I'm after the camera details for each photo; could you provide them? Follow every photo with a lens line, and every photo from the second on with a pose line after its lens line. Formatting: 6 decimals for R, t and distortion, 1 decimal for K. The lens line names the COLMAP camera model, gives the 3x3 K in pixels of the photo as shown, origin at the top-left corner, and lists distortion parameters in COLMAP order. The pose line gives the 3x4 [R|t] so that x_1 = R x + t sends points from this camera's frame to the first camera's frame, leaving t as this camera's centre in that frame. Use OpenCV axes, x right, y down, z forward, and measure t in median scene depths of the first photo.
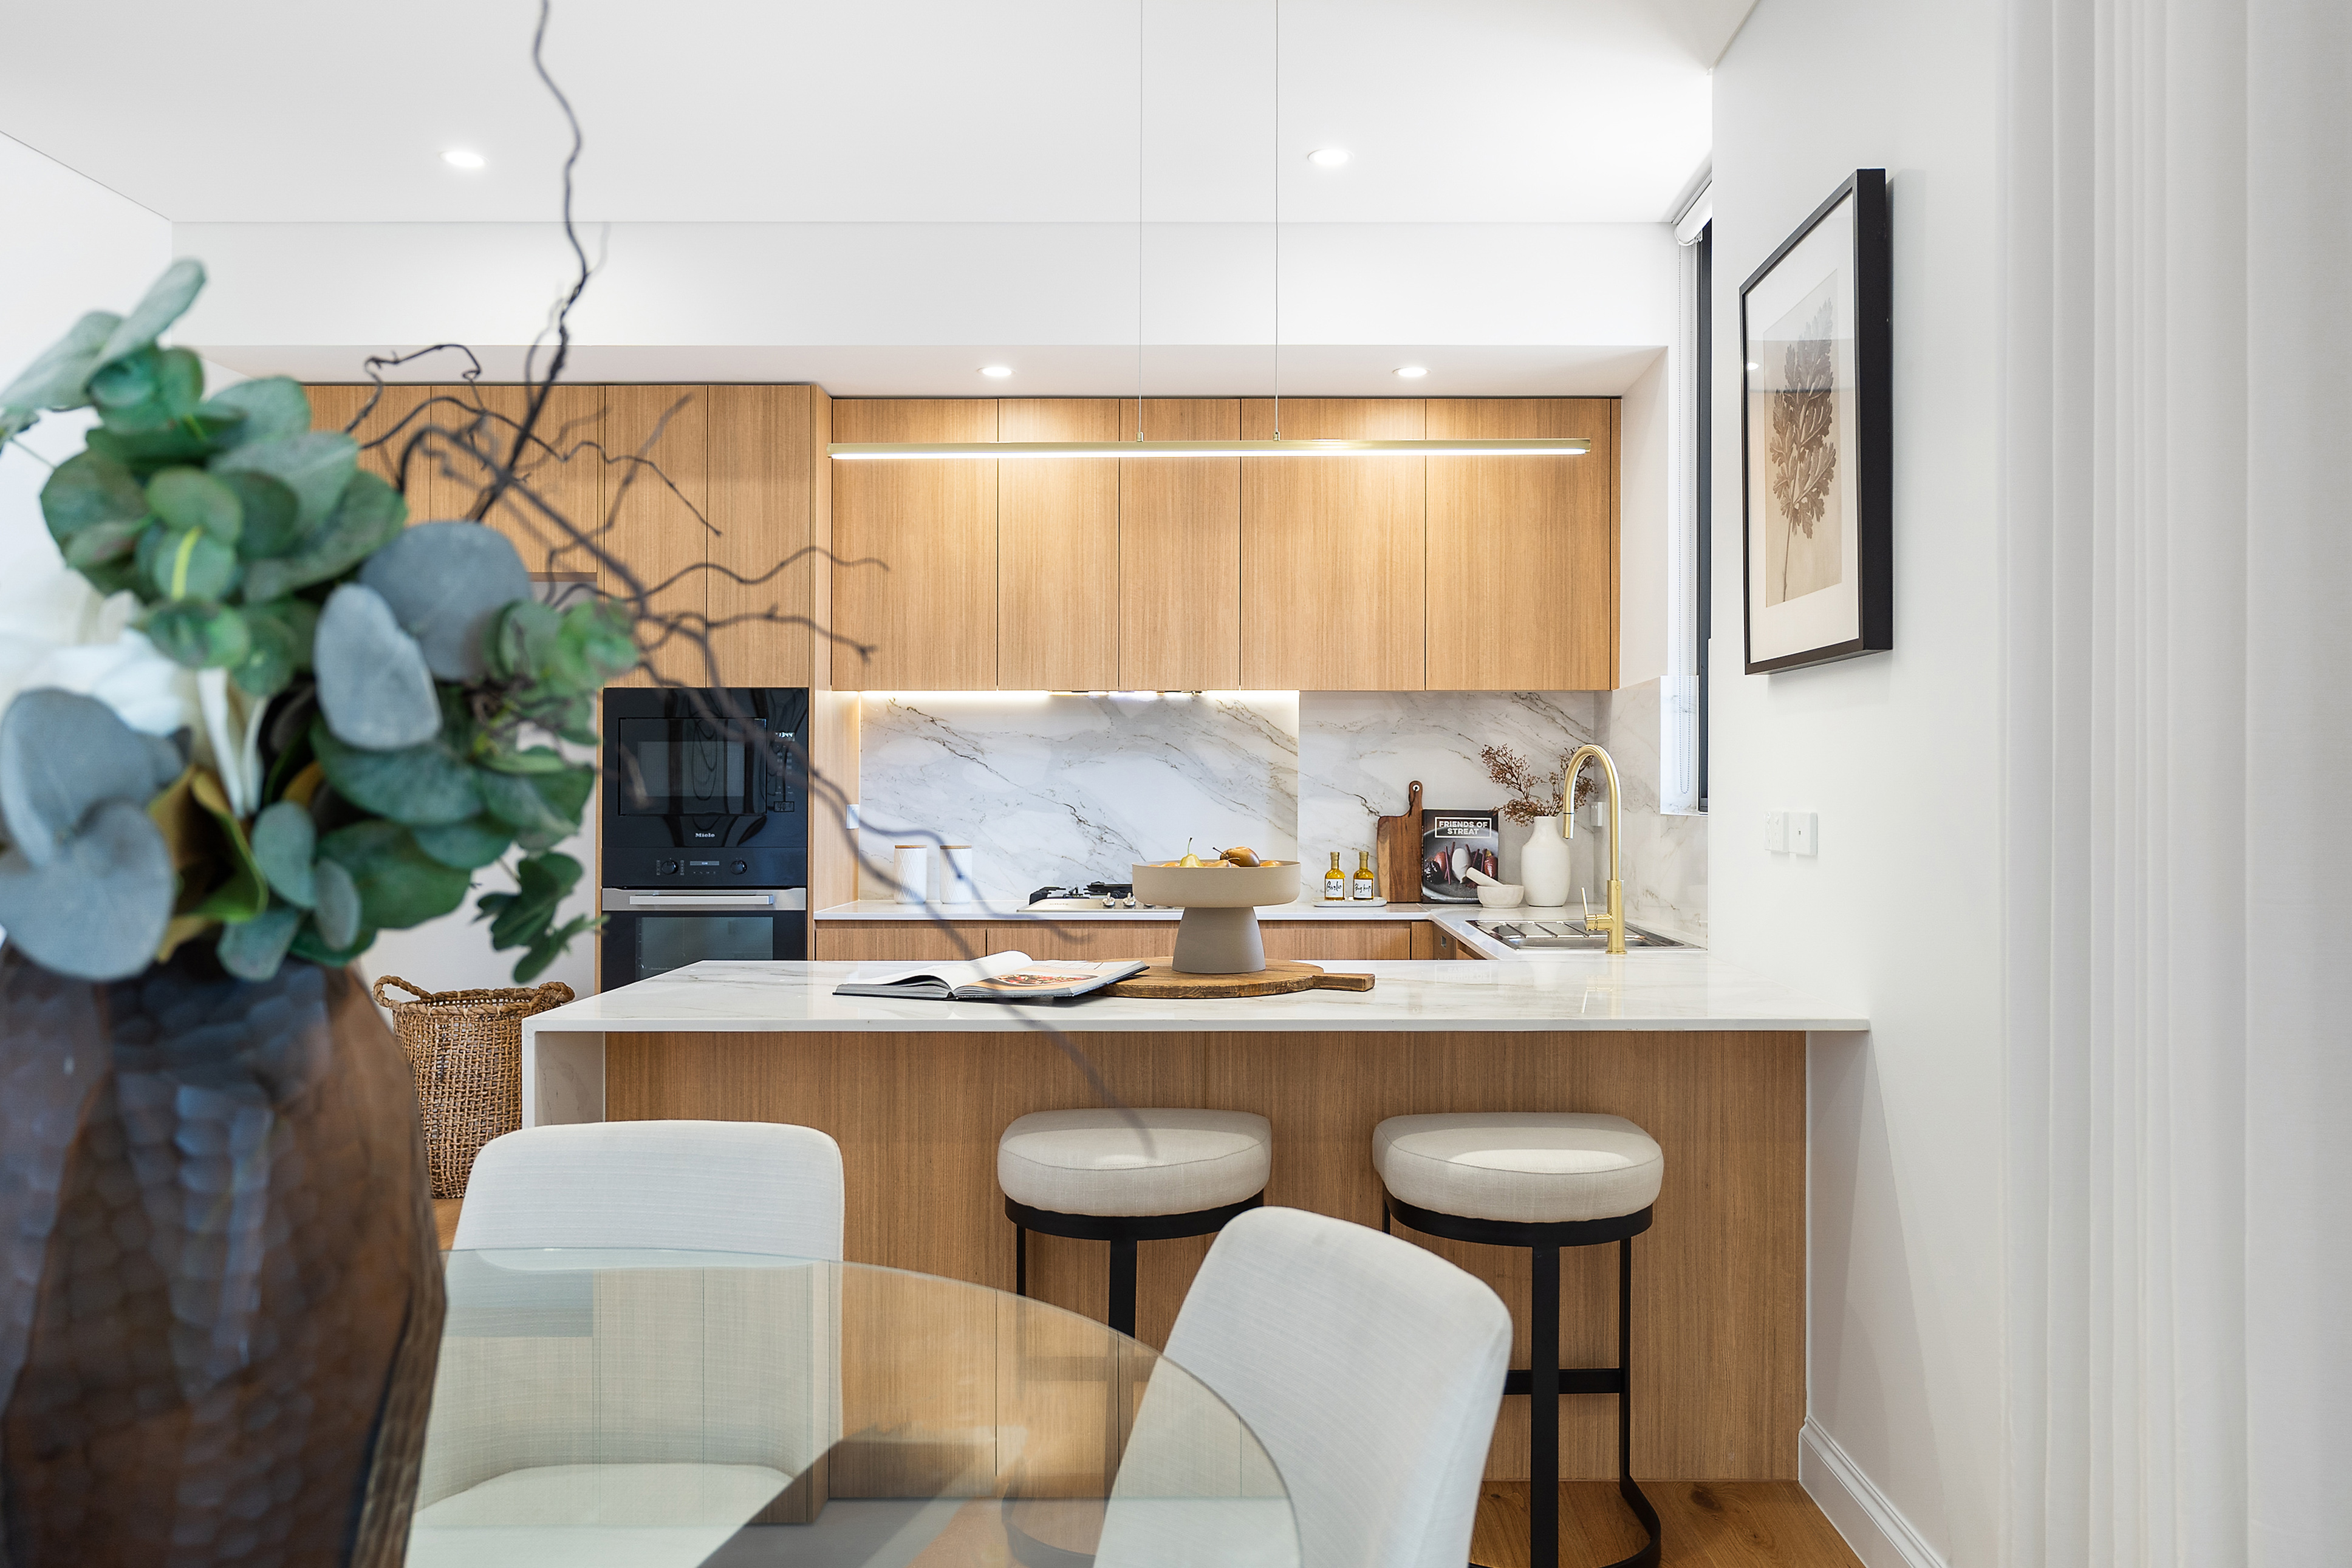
lens RADIAL K [[1760.7, 0, 1251.8], [0, 1760.7, 777.4], [0, 0, 1]] dist [0.008440, 0.000573]
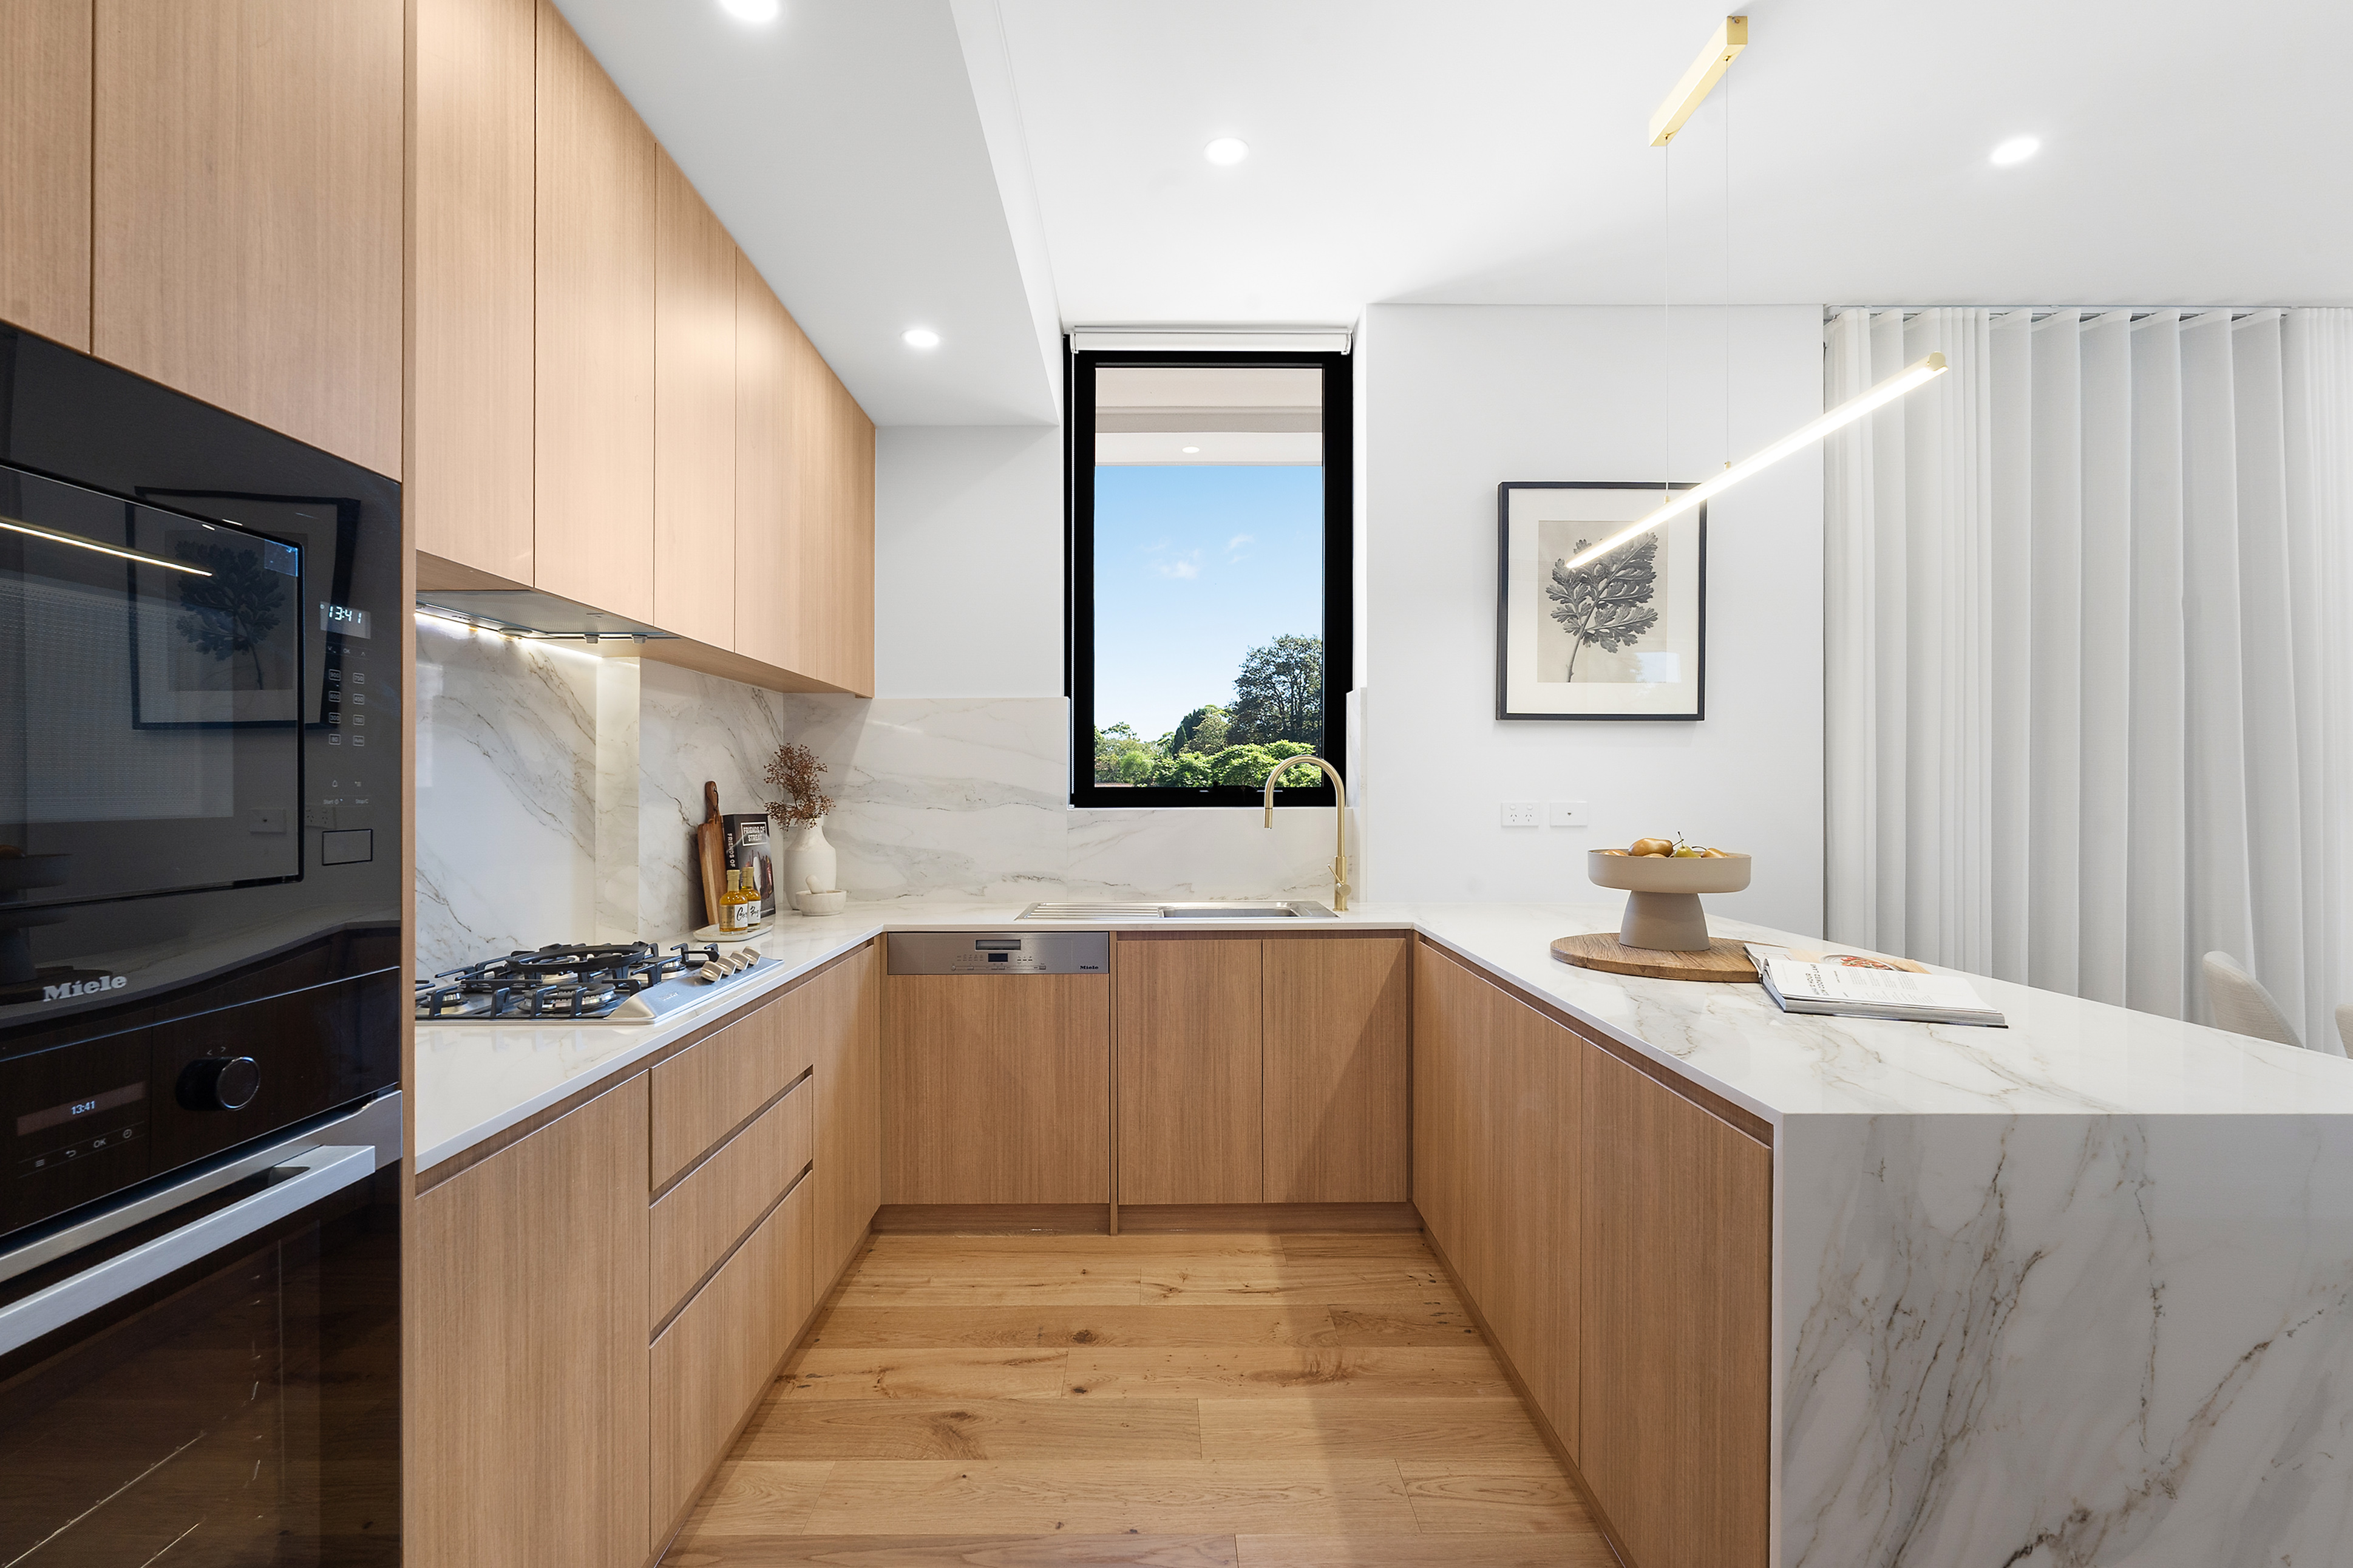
lens RADIAL K [[1060.9, 0, 1185.5], [0, 1060.9, 785.6], [0, 0, 1]] dist [0.004217, -0.000237]
pose [[-0.016739, 0.002789, 0.999856, -0.424491], [-0.004985, 0.999983, -0.002873, 0.004585], [-0.999847, -0.005032, -0.016725, 0.792395]]
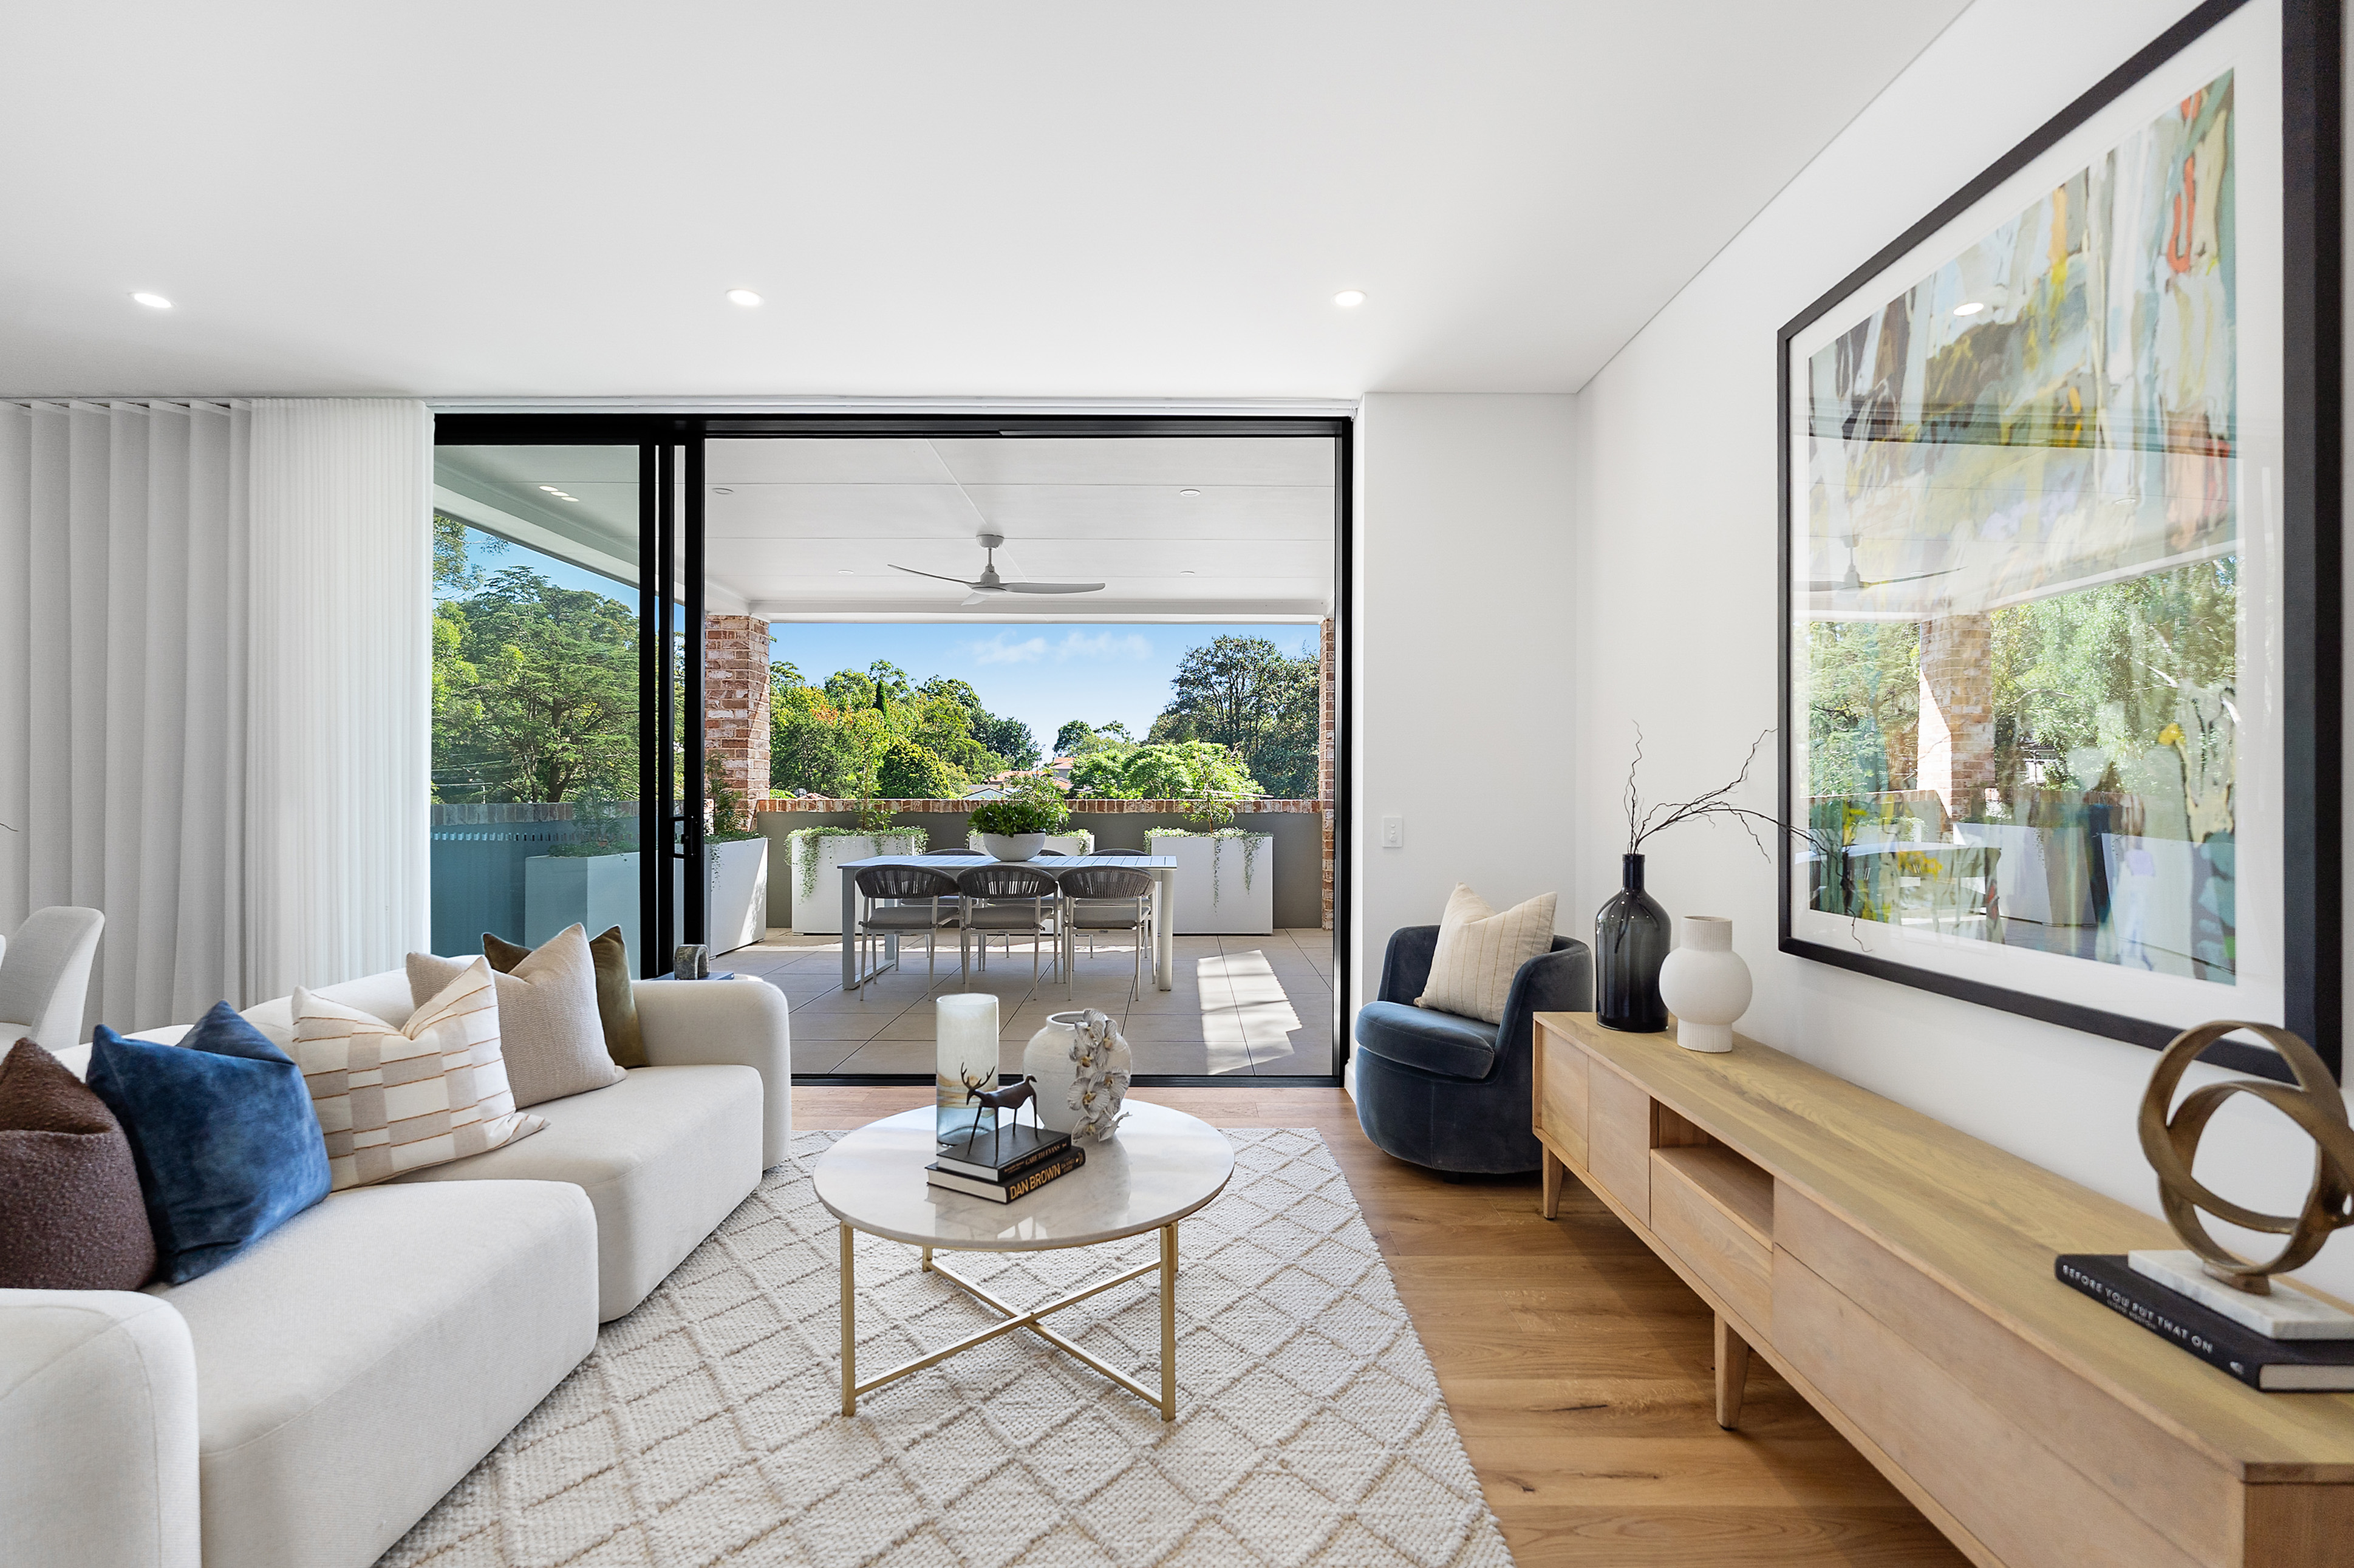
lens RADIAL K [[1061.3, 0, 1165.9], [0, 1061.3, 796.3], [0, 0, 1]] dist [0.004217, -0.000237]
pose [[0.027130, -0.007722, 0.999602, -0.562623], [-0.010009, 0.999918, 0.007996, -0.003235], [-0.999582, -0.010222, 0.027051, -0.513051]]
